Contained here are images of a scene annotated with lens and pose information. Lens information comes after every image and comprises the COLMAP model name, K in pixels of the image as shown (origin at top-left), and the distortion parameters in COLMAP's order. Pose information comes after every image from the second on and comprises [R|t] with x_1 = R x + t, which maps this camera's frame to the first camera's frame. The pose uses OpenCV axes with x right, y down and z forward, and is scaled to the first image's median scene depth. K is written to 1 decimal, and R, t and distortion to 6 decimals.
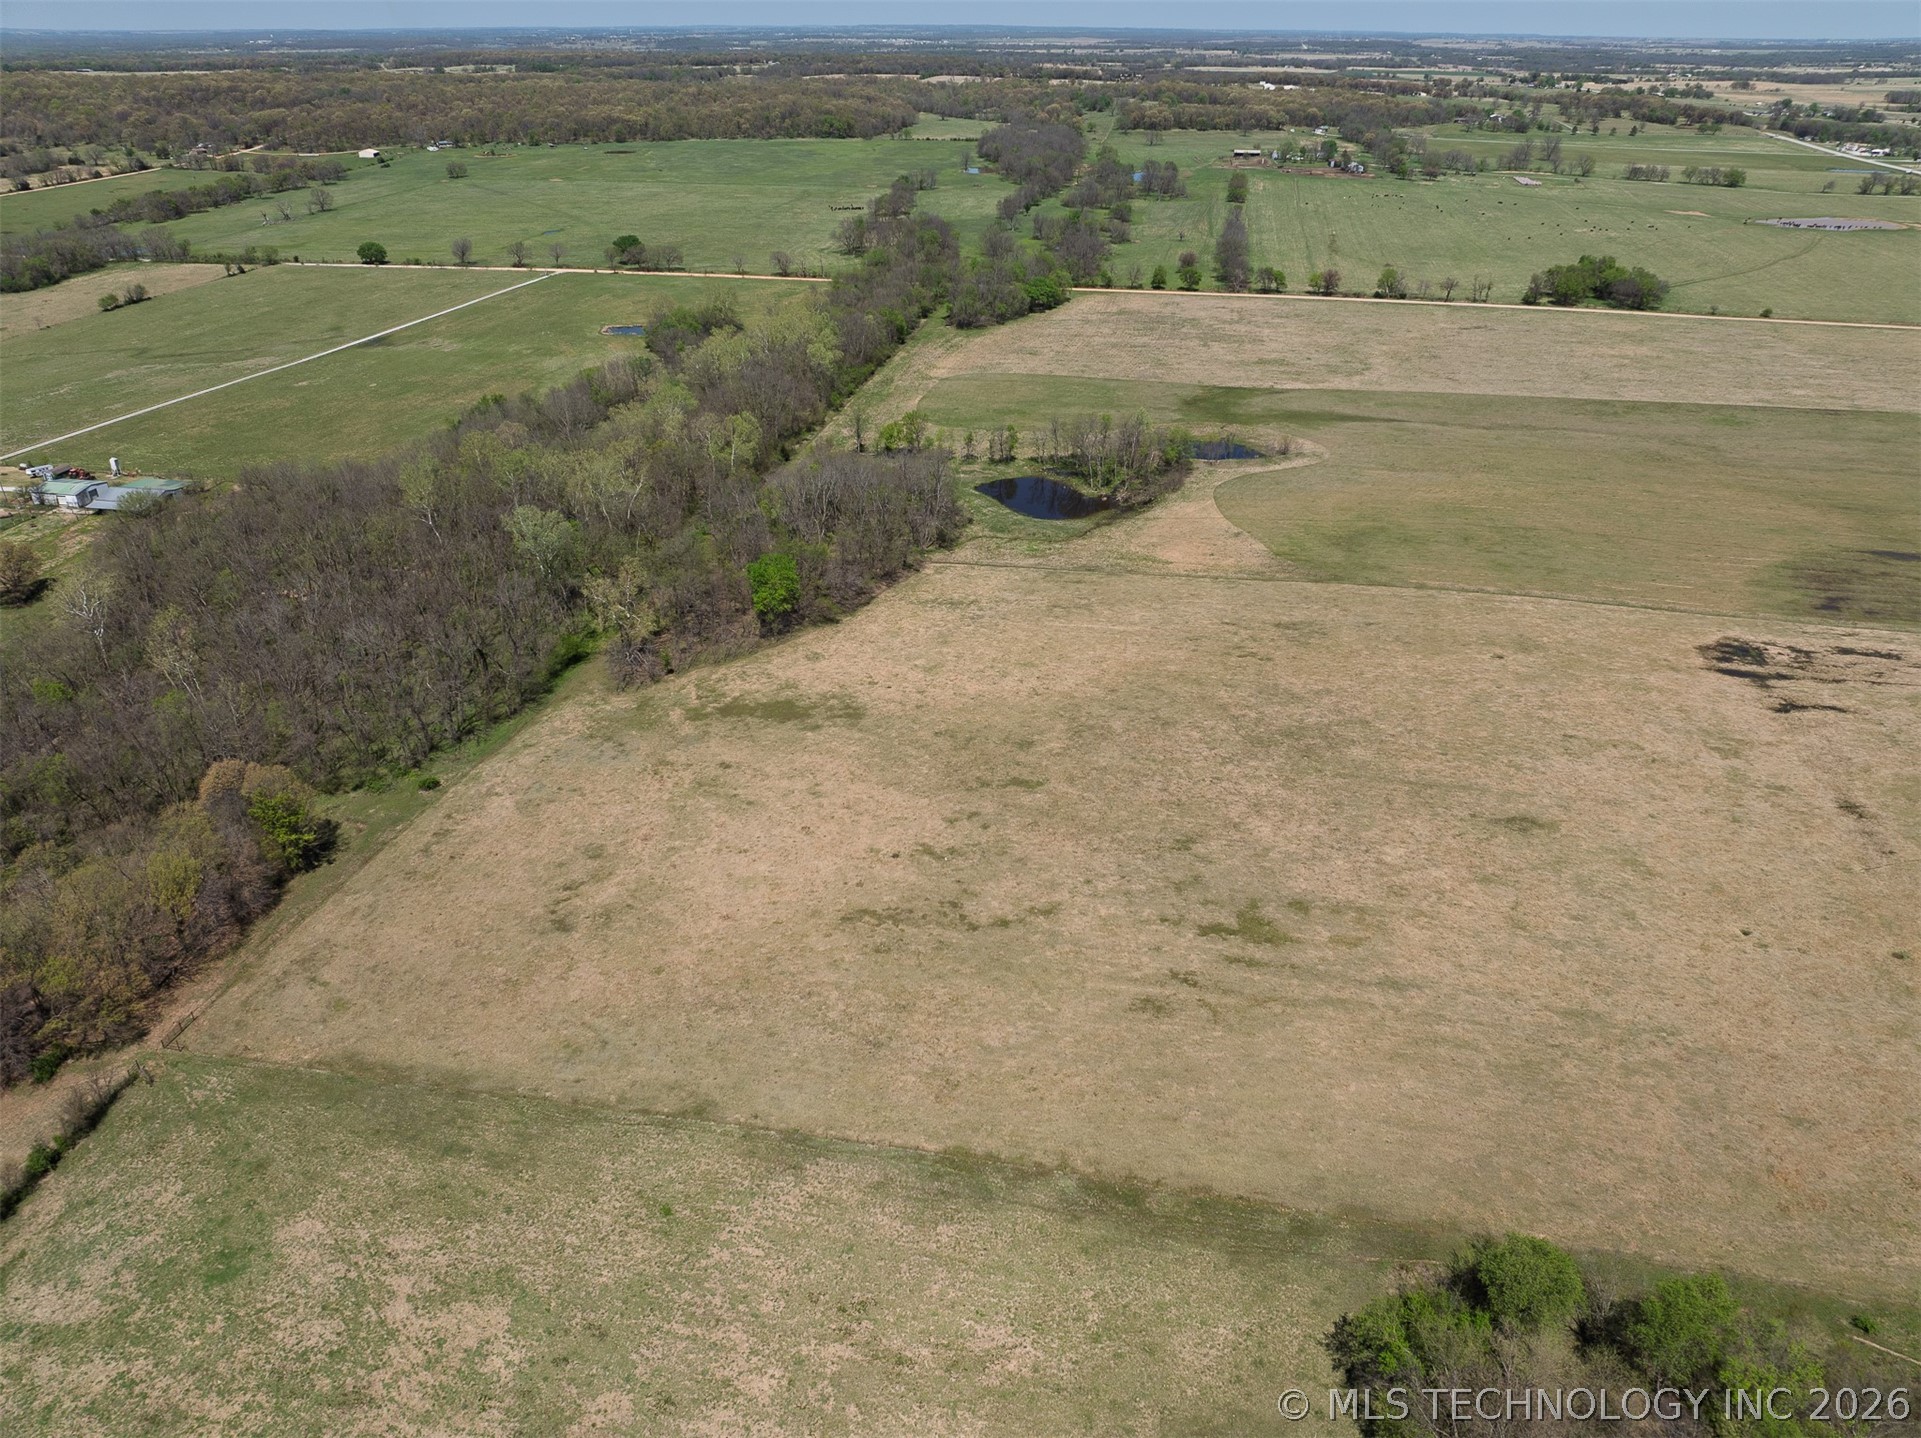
lens RADIAL K [[1349.8, 0, 967.2], [0, 1349.8, 709.8], [0, 0, 1]] dist [-0.044243, 0.013152]
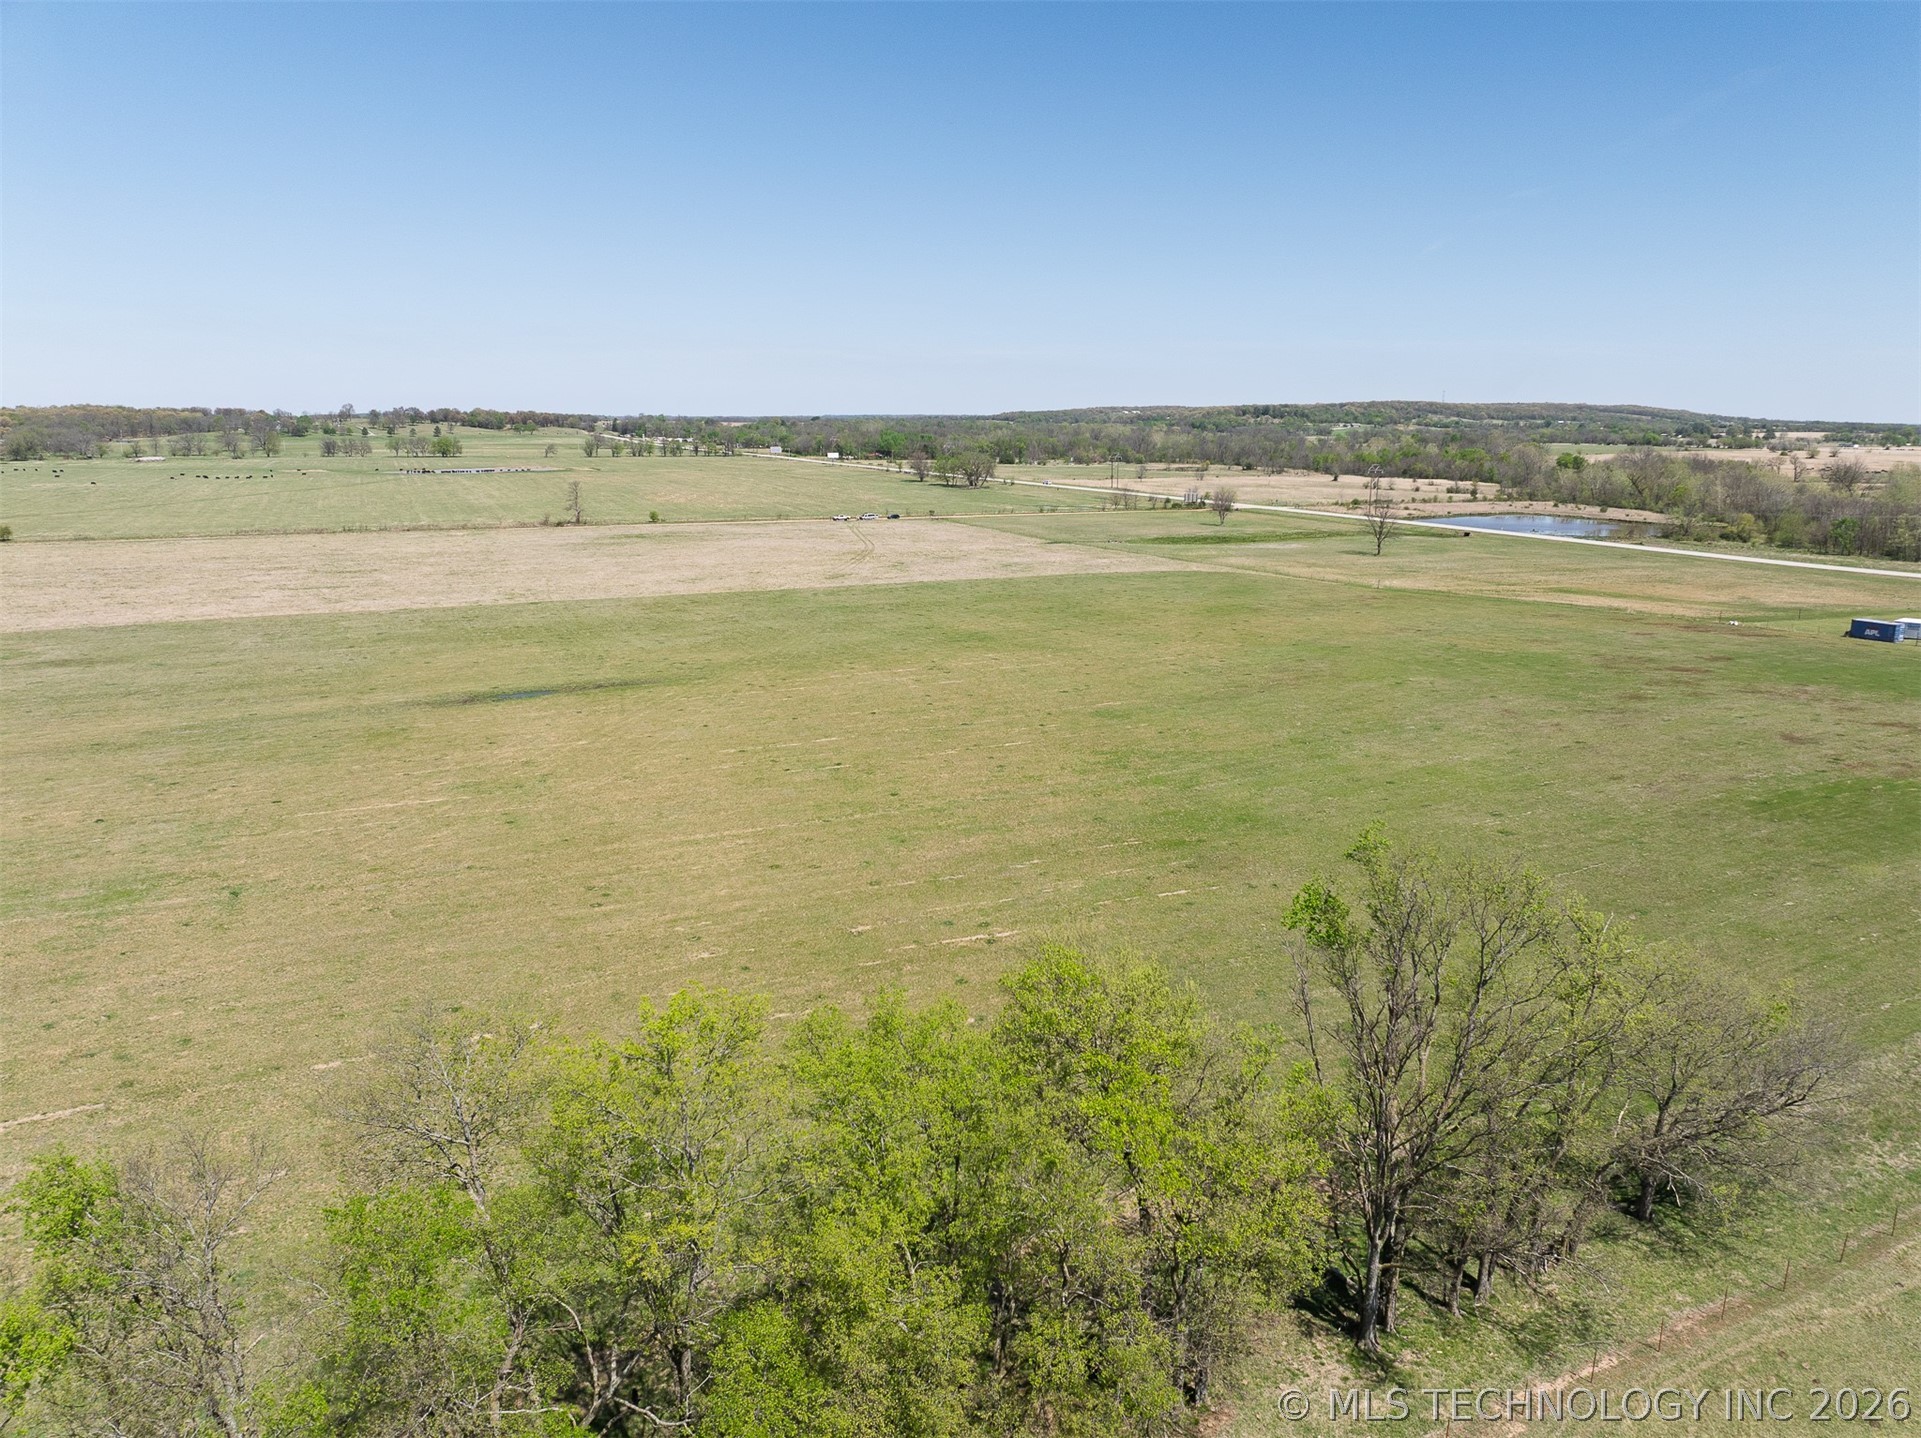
lens RADIAL K [[1349.8, 0, 964.2], [0, 1349.8, 716.2], [0, 0, 1]] dist [-0.044243, 0.013152]
pose [[0.804752, -0.130320, 0.579129, 1.007718], [0.271882, 0.948178, -0.164437, -0.051185], [-0.527688, 0.289786, 0.798480, 0.634432]]
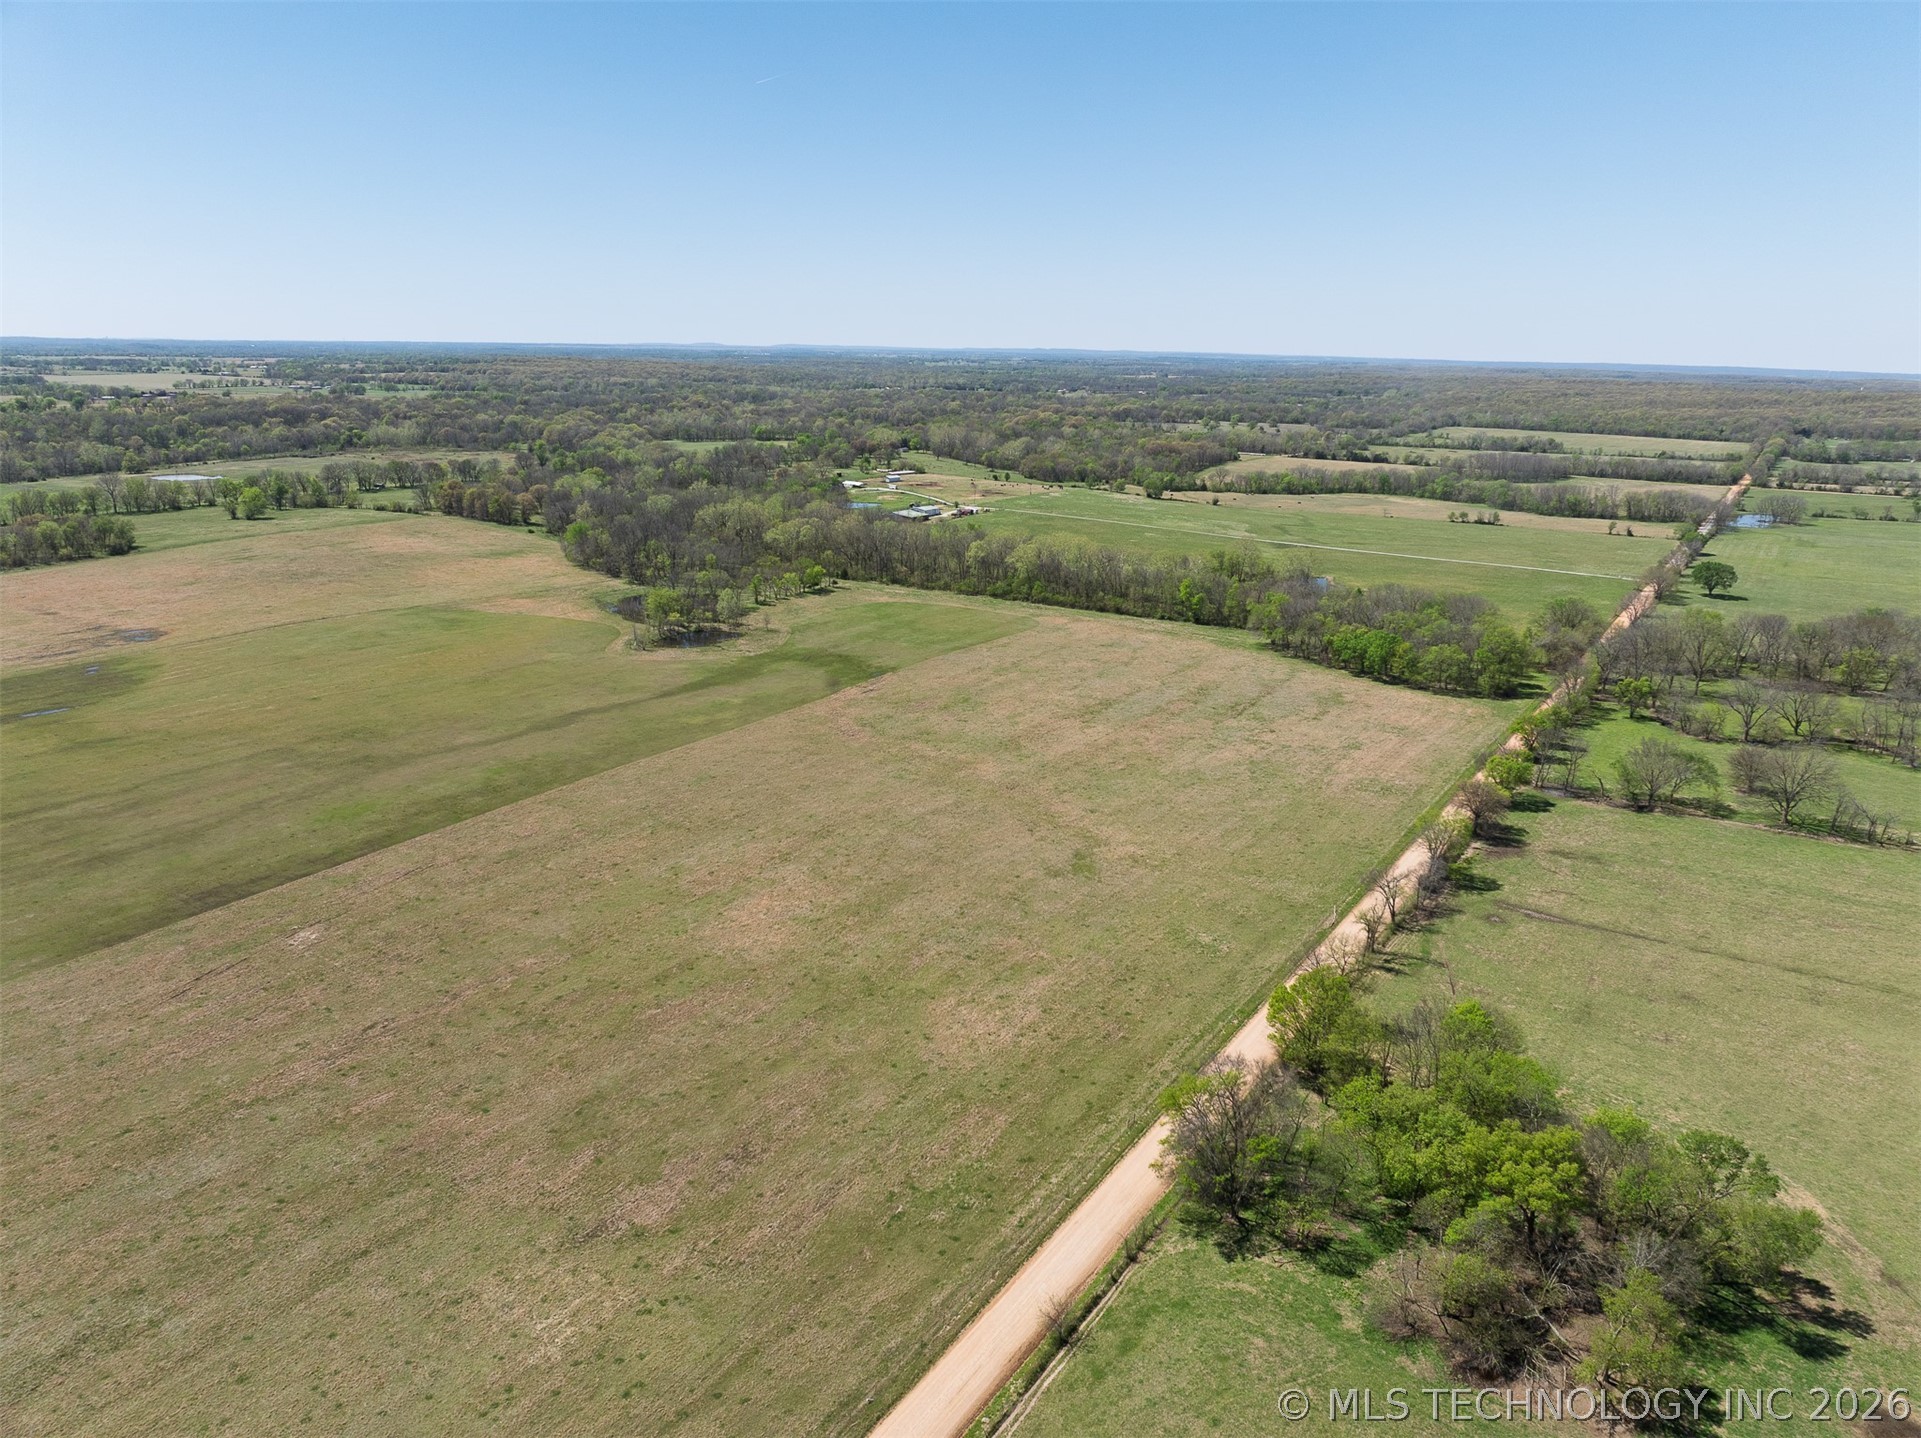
lens RADIAL K [[1349.8, 0, 966.5], [0, 1349.8, 719.0], [0, 0, 1]] dist [-0.044243, 0.013152]
pose [[-0.383492, 0.238770, -0.892145, 1.250382], [-0.443136, 0.799965, 0.404583, -0.784231], [0.810287, 0.550496, -0.200973, 1.659346]]
